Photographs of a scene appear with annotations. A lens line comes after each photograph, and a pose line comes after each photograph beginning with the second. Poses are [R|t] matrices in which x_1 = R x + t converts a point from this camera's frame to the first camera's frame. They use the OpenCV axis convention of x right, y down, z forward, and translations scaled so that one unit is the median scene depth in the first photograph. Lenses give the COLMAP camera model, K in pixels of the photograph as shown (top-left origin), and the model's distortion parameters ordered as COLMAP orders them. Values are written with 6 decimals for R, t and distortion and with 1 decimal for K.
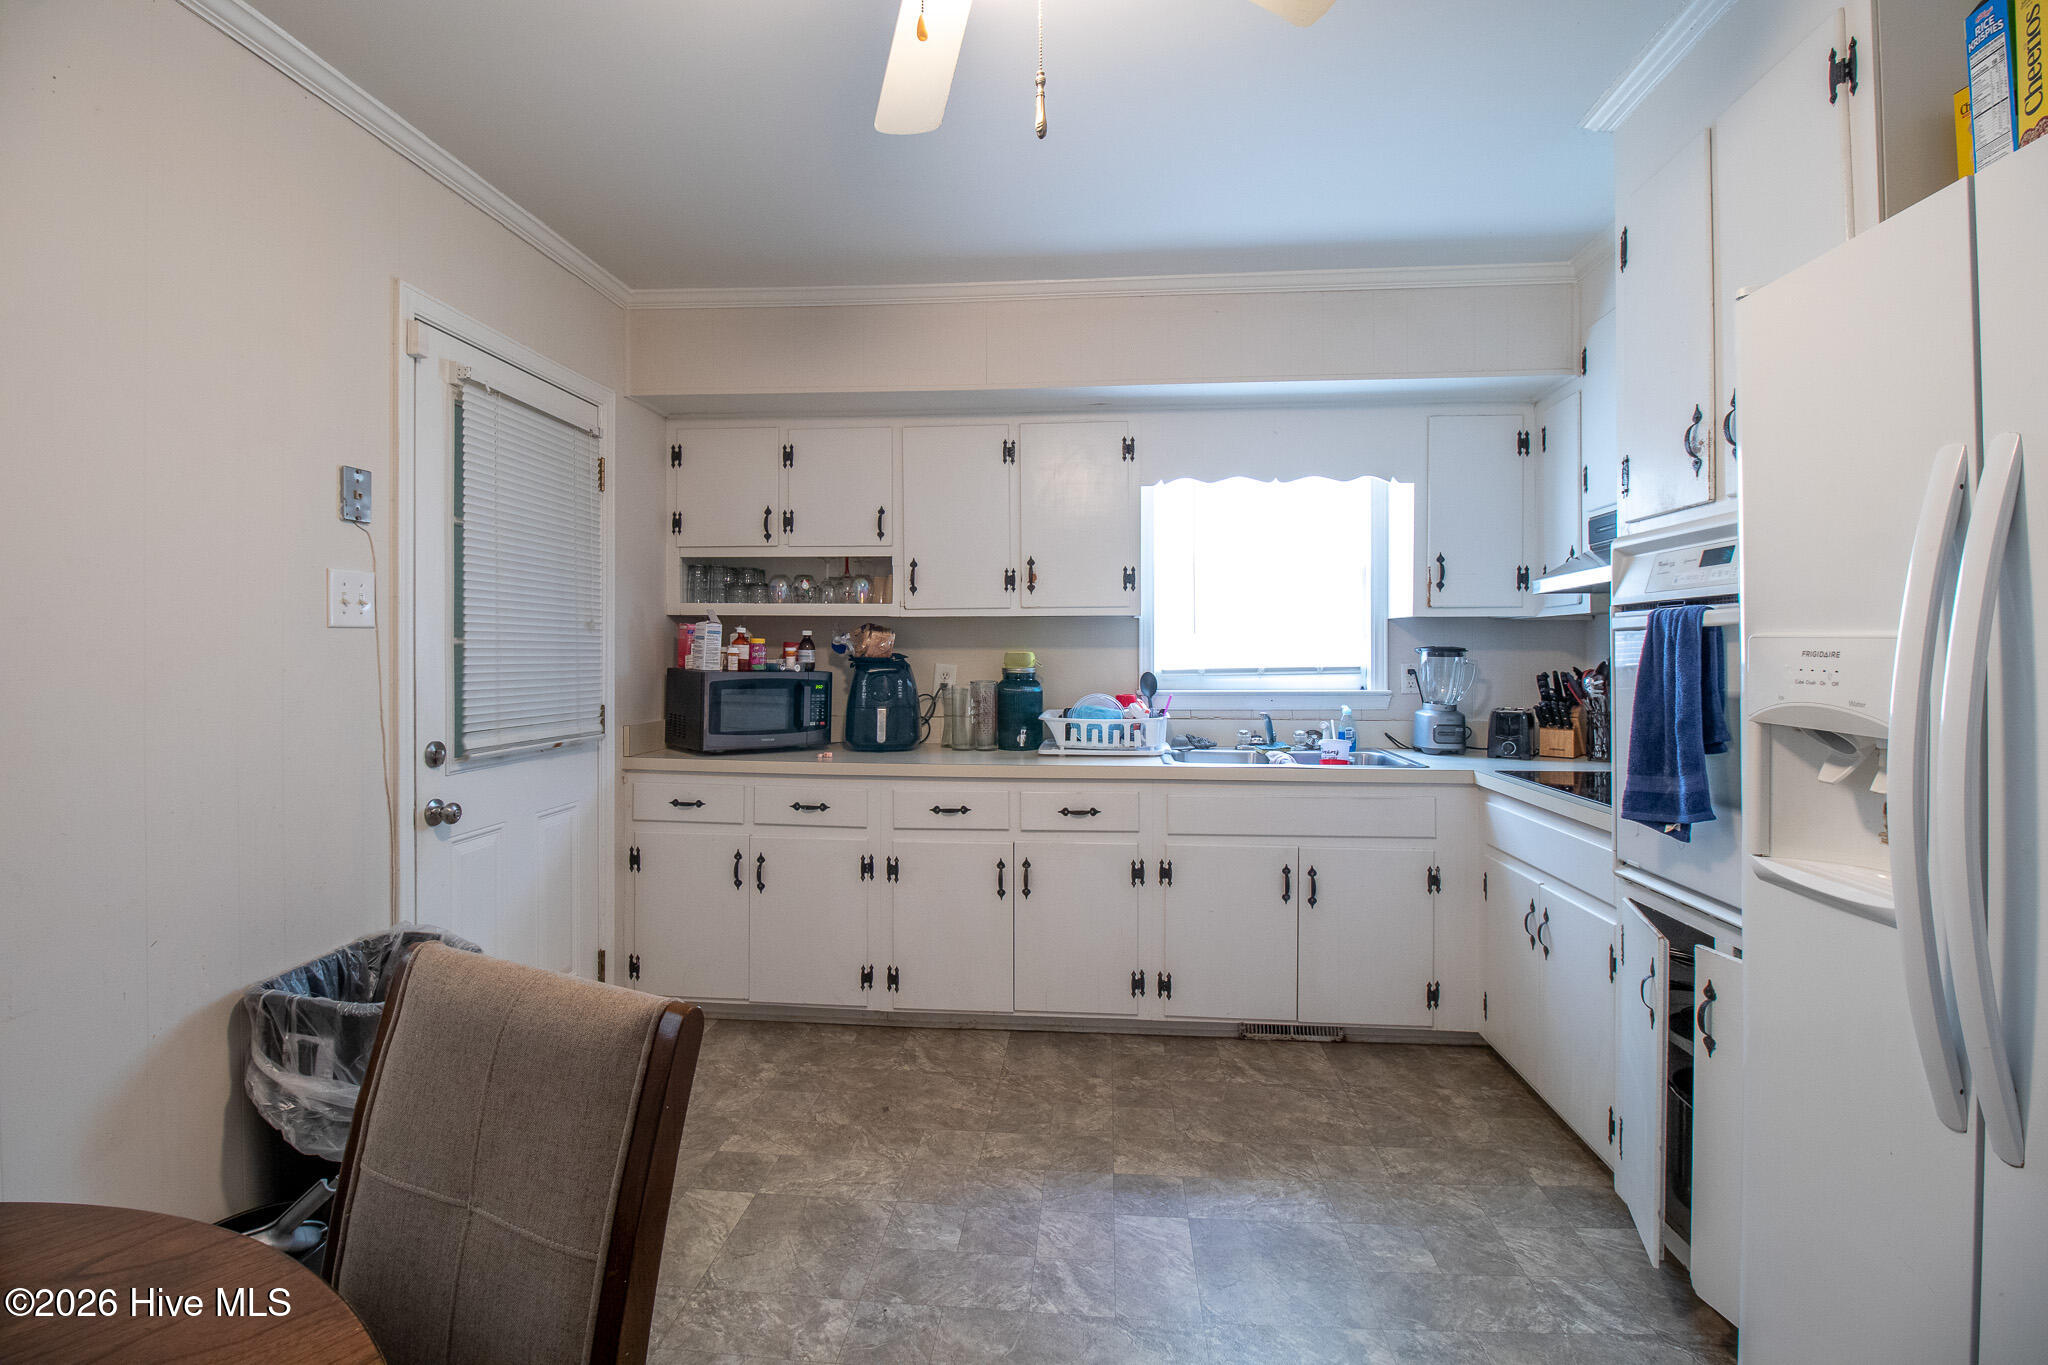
lens RADIAL K [[942.6, 0, 1023.0], [0, 942.6, 661.0], [0, 0, 1]] dist [-0.003551, -0.007692]
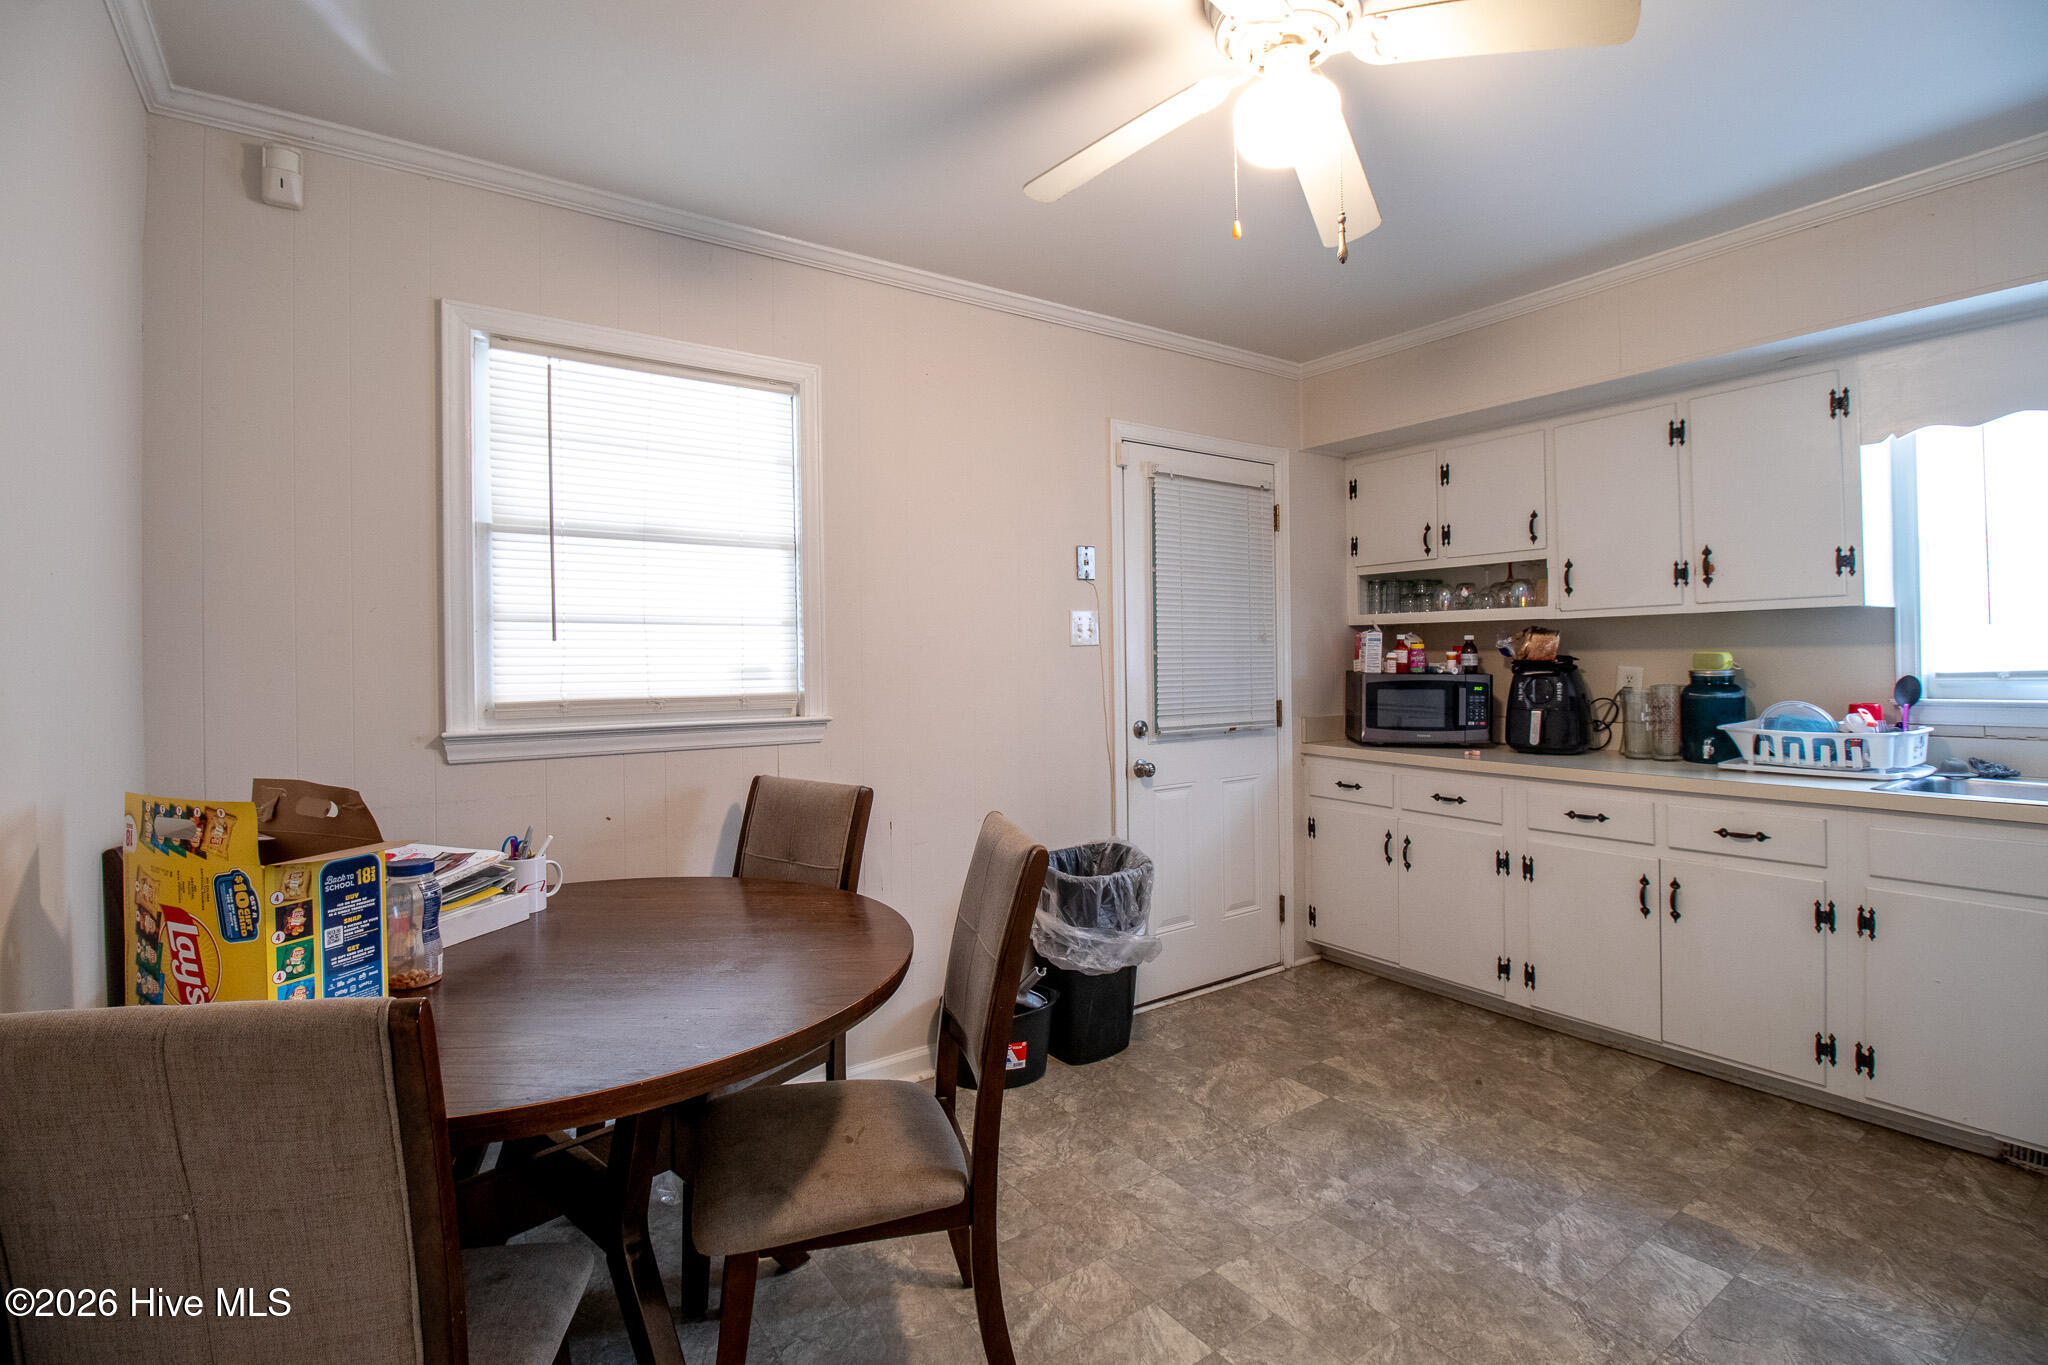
lens RADIAL K [[942.6, 0, 1028.7], [0, 942.6, 664.1], [0, 0, 1]] dist [-0.003551, -0.007692]
pose [[0.645375, -0.006191, -0.763841, 0.298114], [0.007049, 0.999973, -0.002150, -0.001435], [0.763834, -0.003997, 0.645401, -0.070440]]
